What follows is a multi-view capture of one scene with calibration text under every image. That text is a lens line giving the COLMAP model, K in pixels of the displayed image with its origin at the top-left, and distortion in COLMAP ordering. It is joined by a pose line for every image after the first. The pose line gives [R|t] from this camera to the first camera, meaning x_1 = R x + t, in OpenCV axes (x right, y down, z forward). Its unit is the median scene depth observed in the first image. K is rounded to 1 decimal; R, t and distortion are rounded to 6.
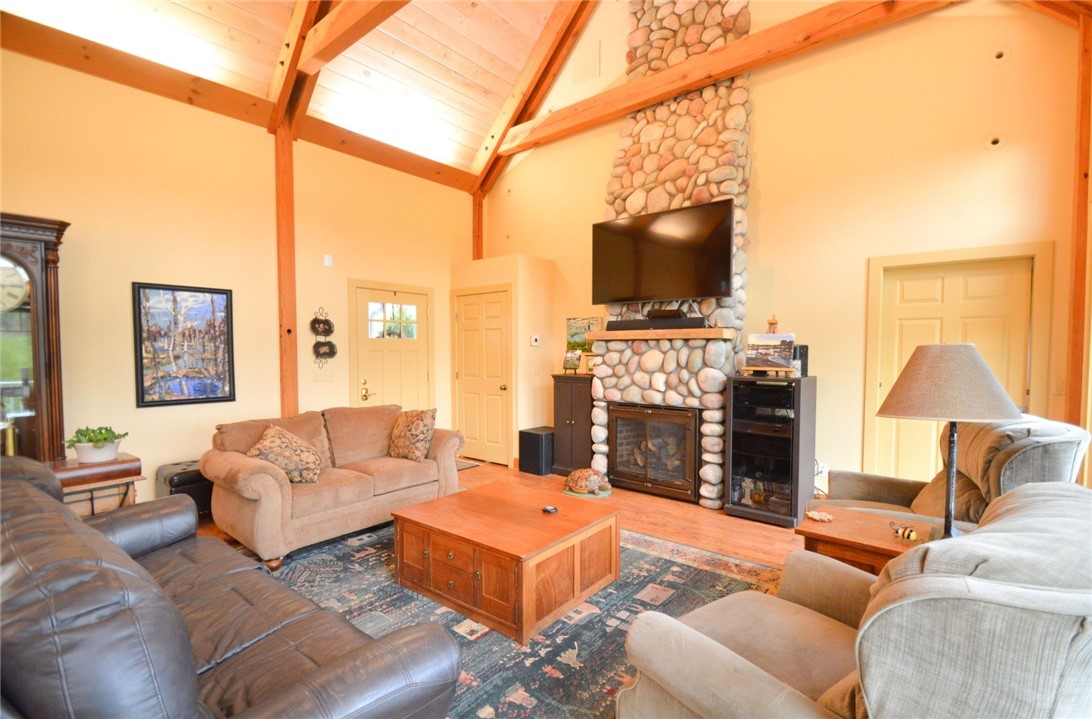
lens RADIAL K [[499.5, 0, 546.9], [0, 499.5, 363.9], [0, 0, 1]] dist [-0.001213, -0.000519]
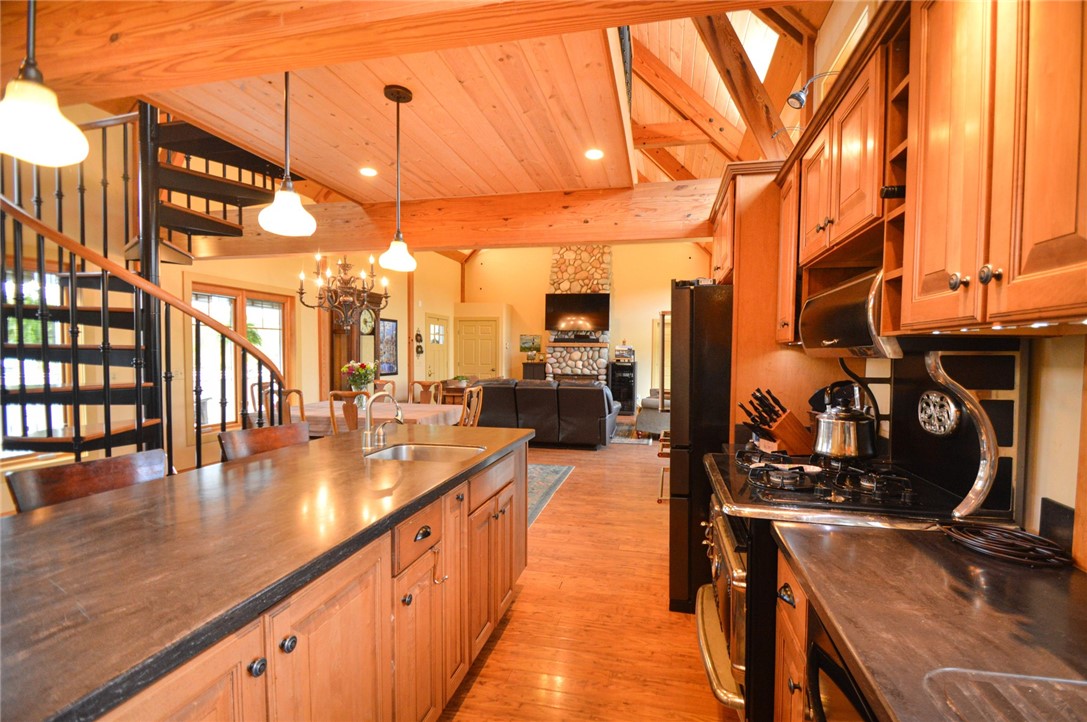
lens RADIAL K [[497.2, 0, 545.1], [0, 497.2, 363.3], [0, 0, 1]] dist [-0.001213, -0.000519]
pose [[0.893944, -0.002185, 0.448173, -0.980215], [0.004269, 0.999984, -0.003641, 0.037026], [-0.448158, 0.005168, 0.893940, -1.045391]]
